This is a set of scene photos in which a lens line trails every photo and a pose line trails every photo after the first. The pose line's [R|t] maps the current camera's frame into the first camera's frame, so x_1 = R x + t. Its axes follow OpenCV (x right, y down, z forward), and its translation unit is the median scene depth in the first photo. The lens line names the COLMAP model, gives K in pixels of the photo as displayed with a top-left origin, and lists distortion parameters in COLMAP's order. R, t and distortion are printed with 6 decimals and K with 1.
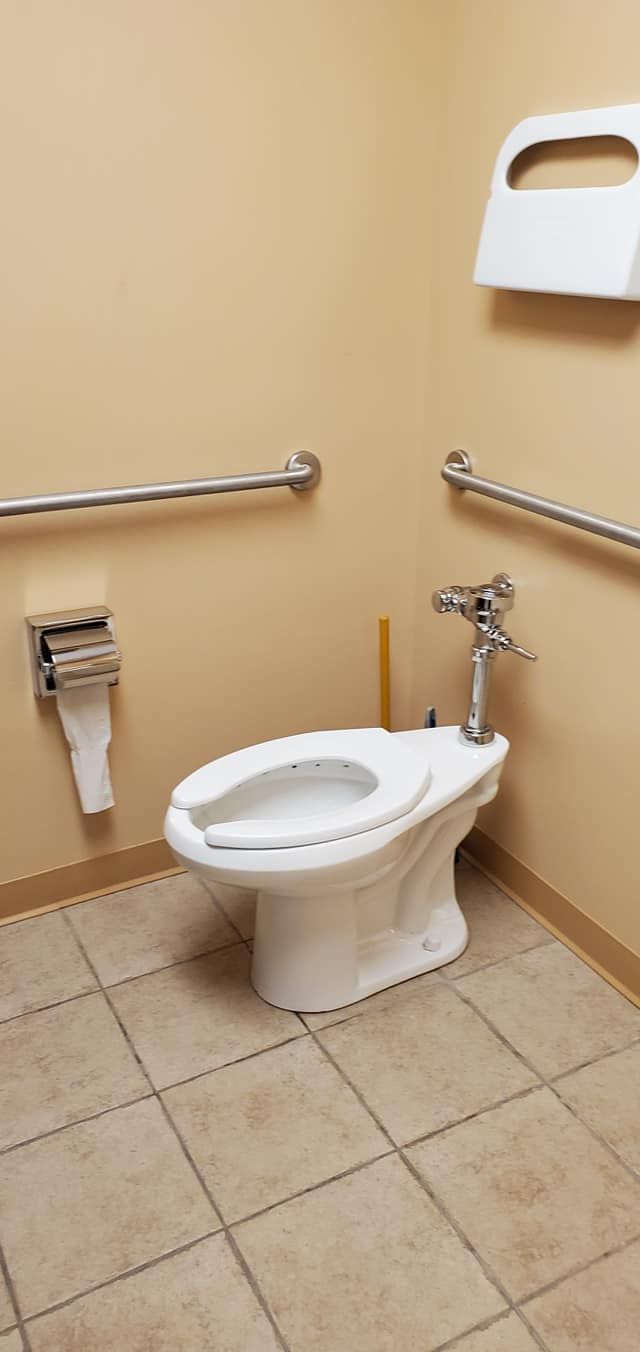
lens RADIAL K [[1020.0, 0, 314.2], [0, 1020.0, 674.6], [0, 0, 1]] dist [0.011371, 0.008205]
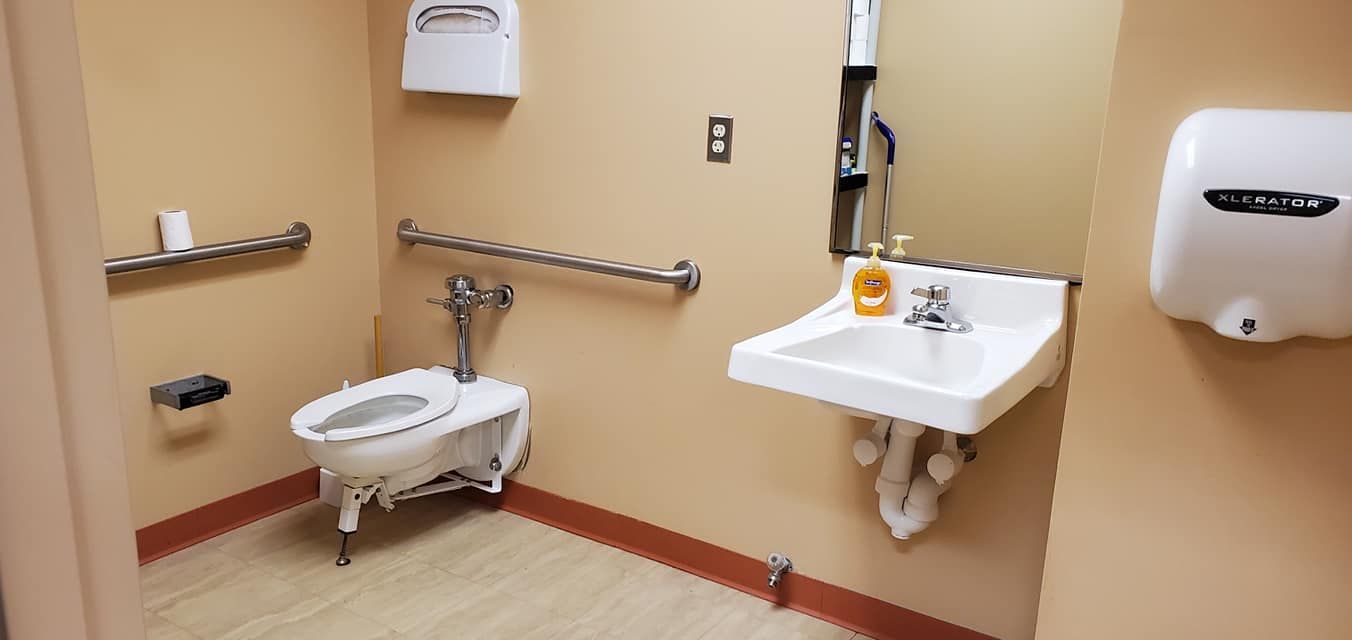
lens RADIAL K [[1020.0, 0, 675.1], [0, 1020.0, 324.7], [0, 0, 1]] dist [0.011371, 0.008205]
pose [[0.902296, -0.091983, 0.421189, -0.134871], [0.138446, 0.987050, -0.081027, 0.091628], [-0.408282, 0.131423, 0.903346, -0.392259]]
